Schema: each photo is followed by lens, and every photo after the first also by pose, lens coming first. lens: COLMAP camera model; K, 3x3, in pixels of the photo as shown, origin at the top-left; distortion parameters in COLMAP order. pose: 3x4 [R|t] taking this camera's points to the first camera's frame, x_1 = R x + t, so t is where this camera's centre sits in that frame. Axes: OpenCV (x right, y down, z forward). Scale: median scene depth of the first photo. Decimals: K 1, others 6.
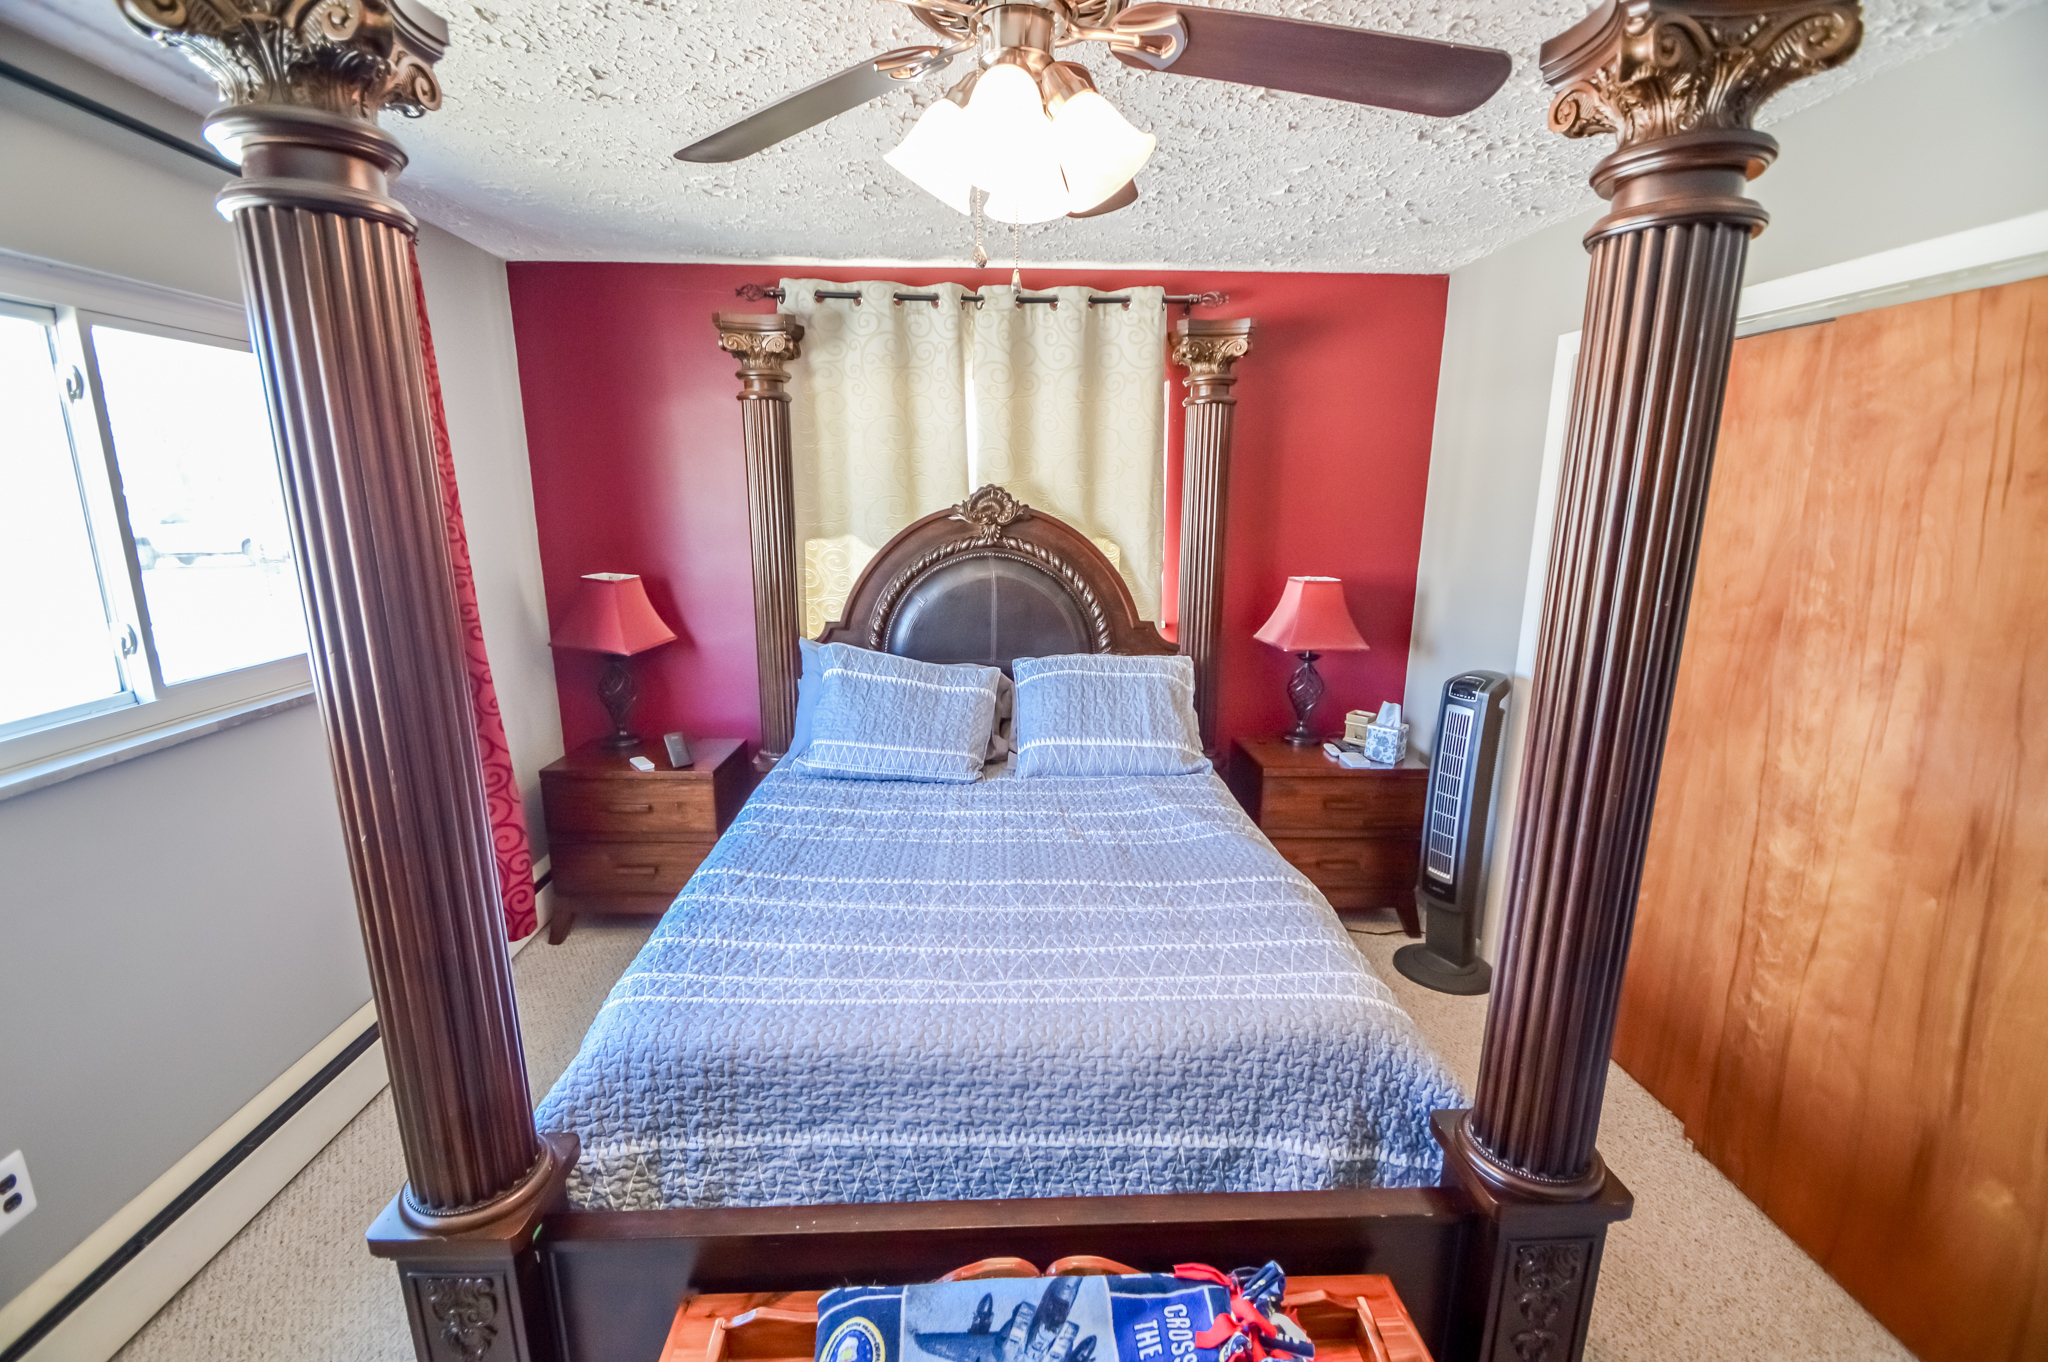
lens RADIAL K [[908.0, 0, 1015.4], [0, 908.0, 697.4], [0, 0, 1]] dist [0.010281, -0.014048]
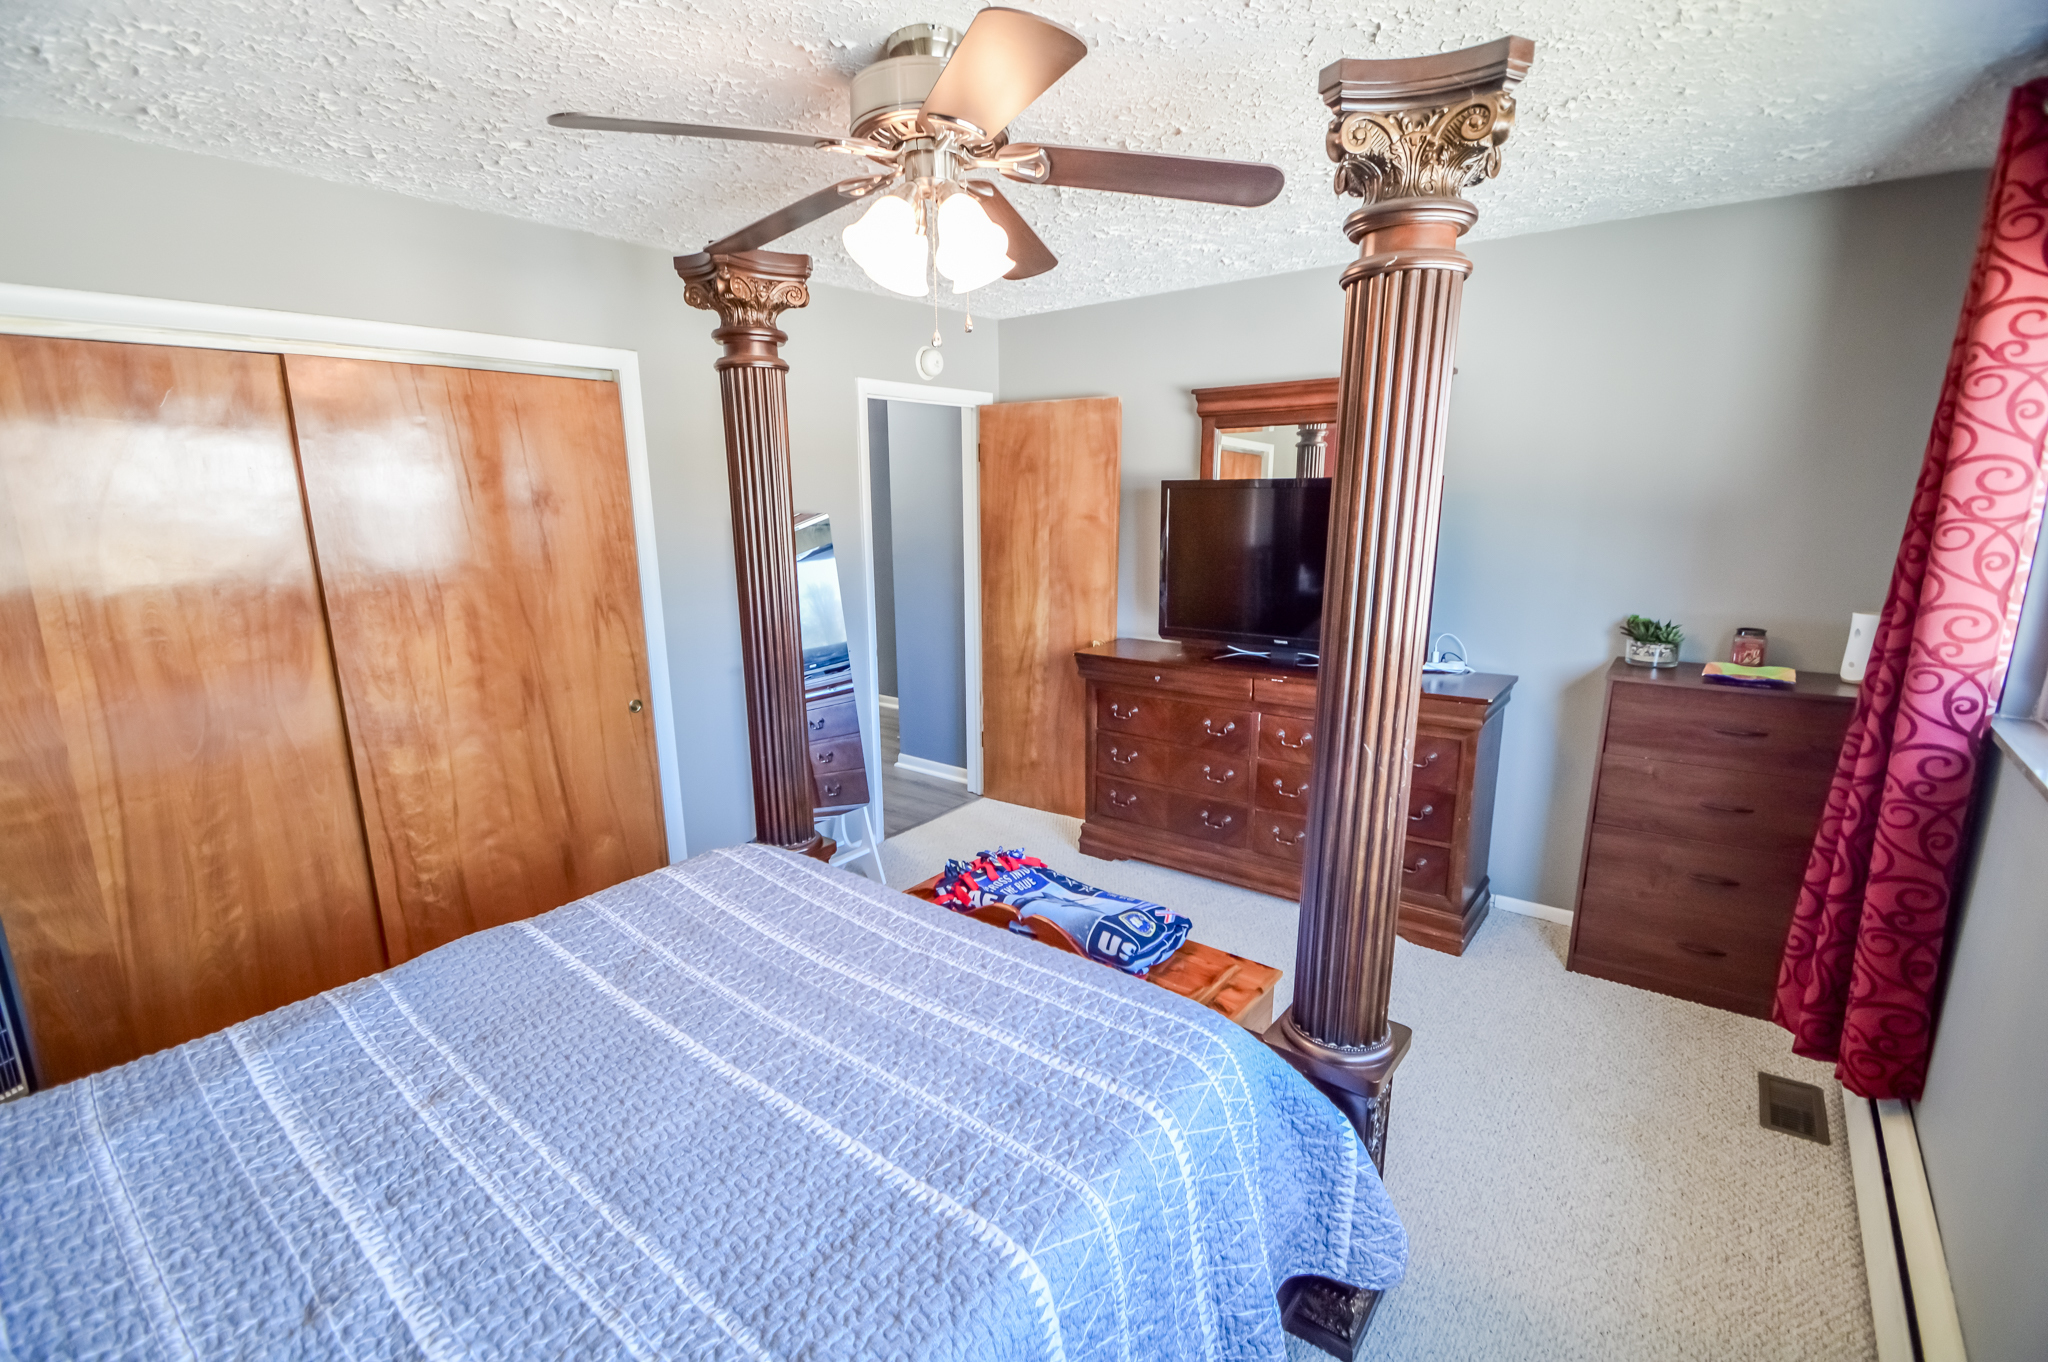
lens RADIAL K [[908.0, 0, 1030.4], [0, 908.0, 693.0], [0, 0, 1]] dist [0.010281, -0.014048]
pose [[-0.776663, -0.131809, 0.615971, -0.607074], [0.145914, 0.913621, 0.379481, -0.271752], [-0.612783, 0.384608, -0.690343, 1.202847]]
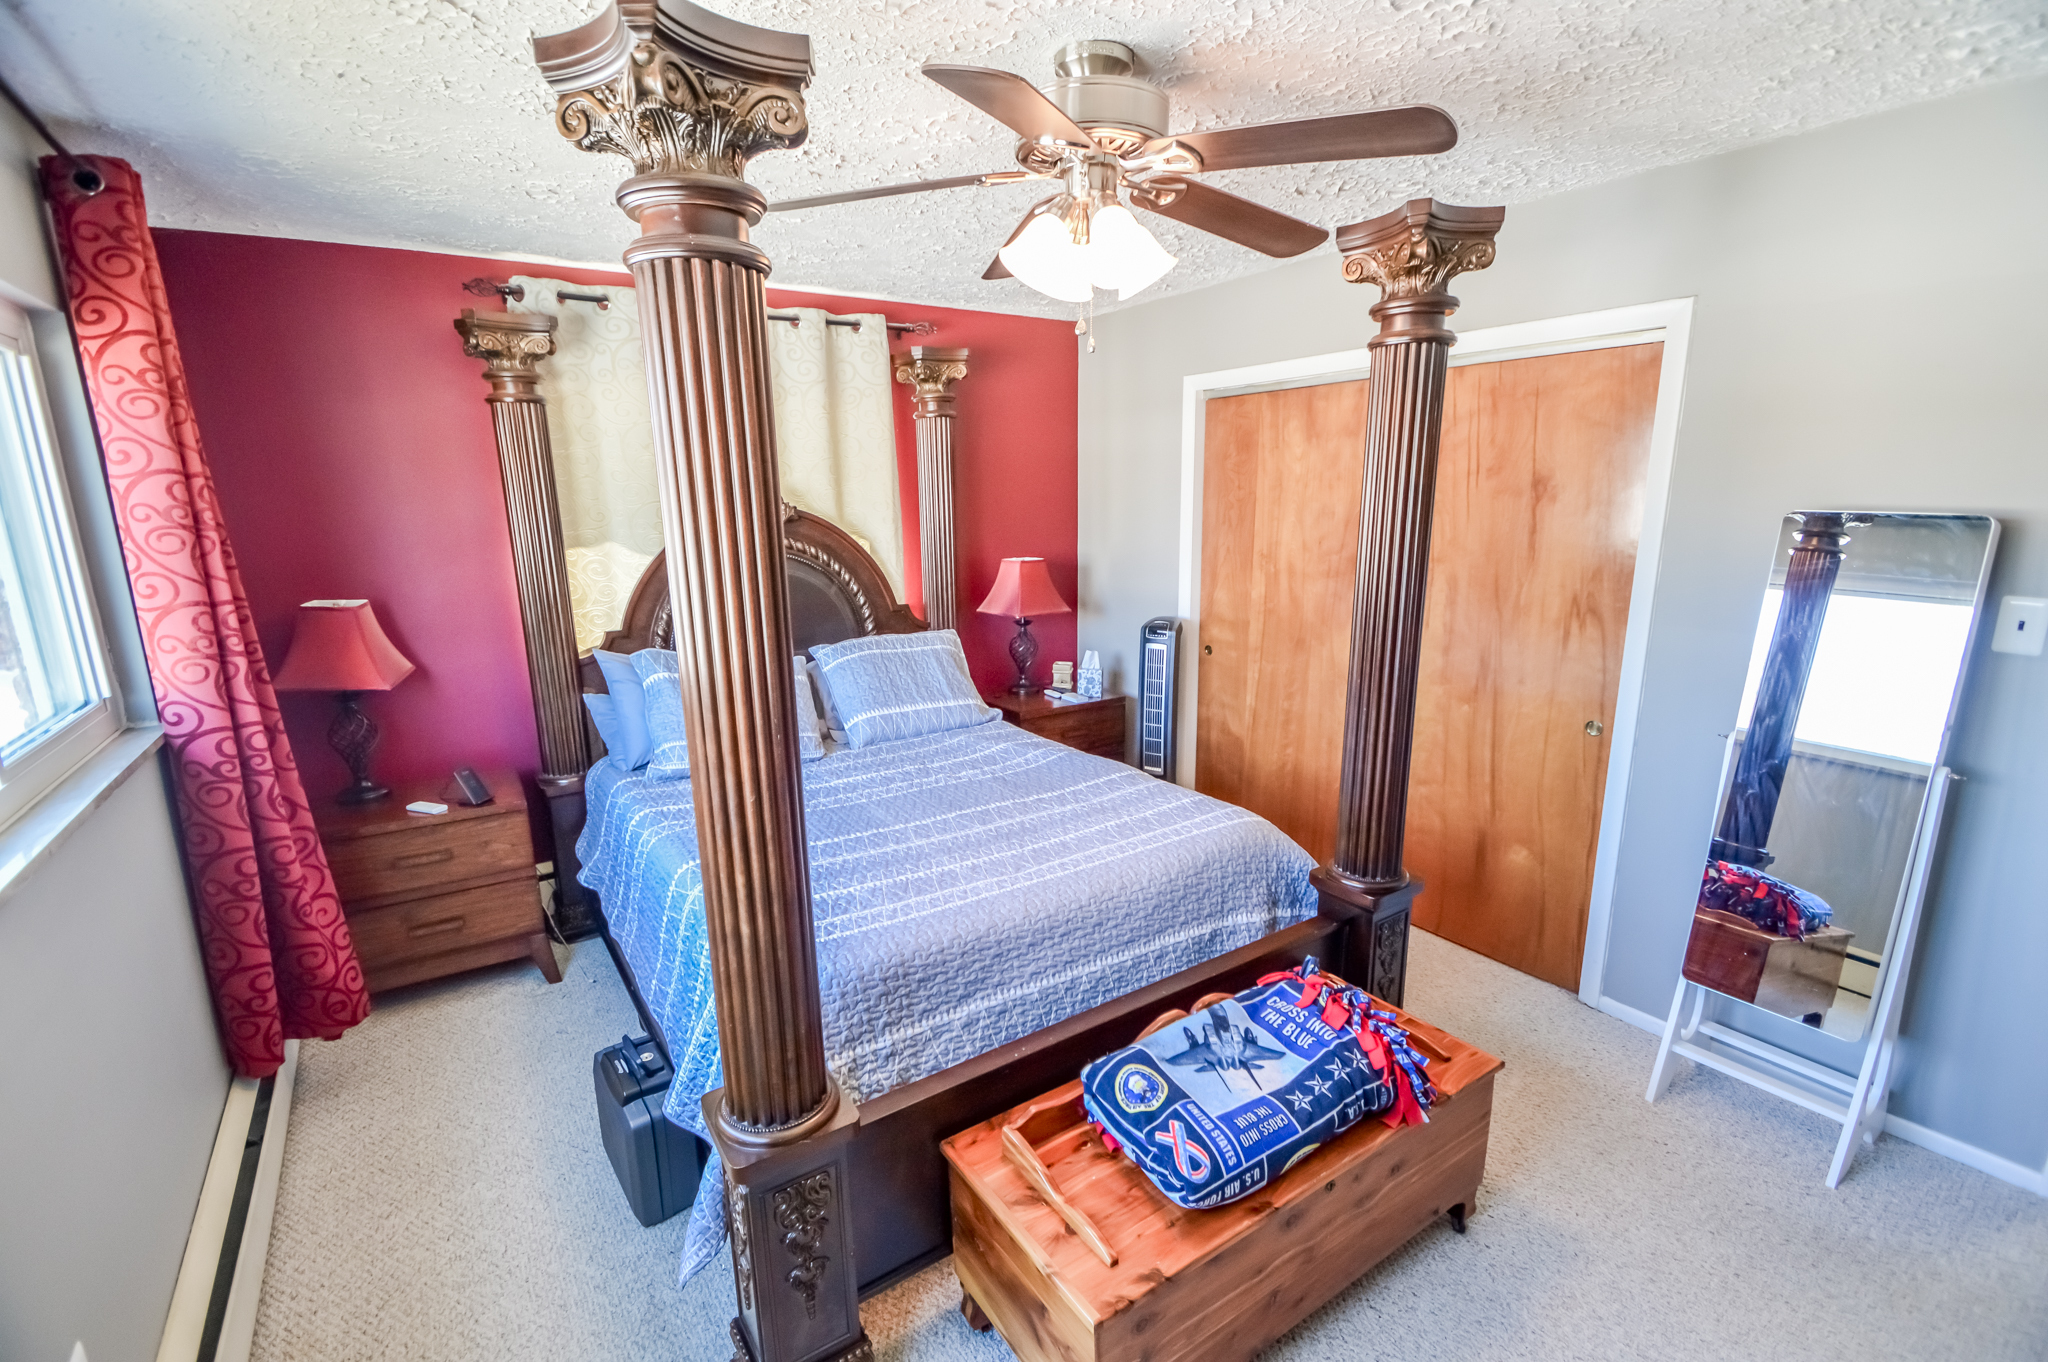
lens RADIAL K [[908.0, 0, 1011.2], [0, 908.0, 697.5], [0, 0, 1]] dist [0.010281, -0.014048]
pose [[0.853749, -0.134305, 0.503066, -0.522540], [0.134915, 0.990225, 0.035400, 0.016486], [-0.502903, 0.037648, 0.863523, -0.090471]]
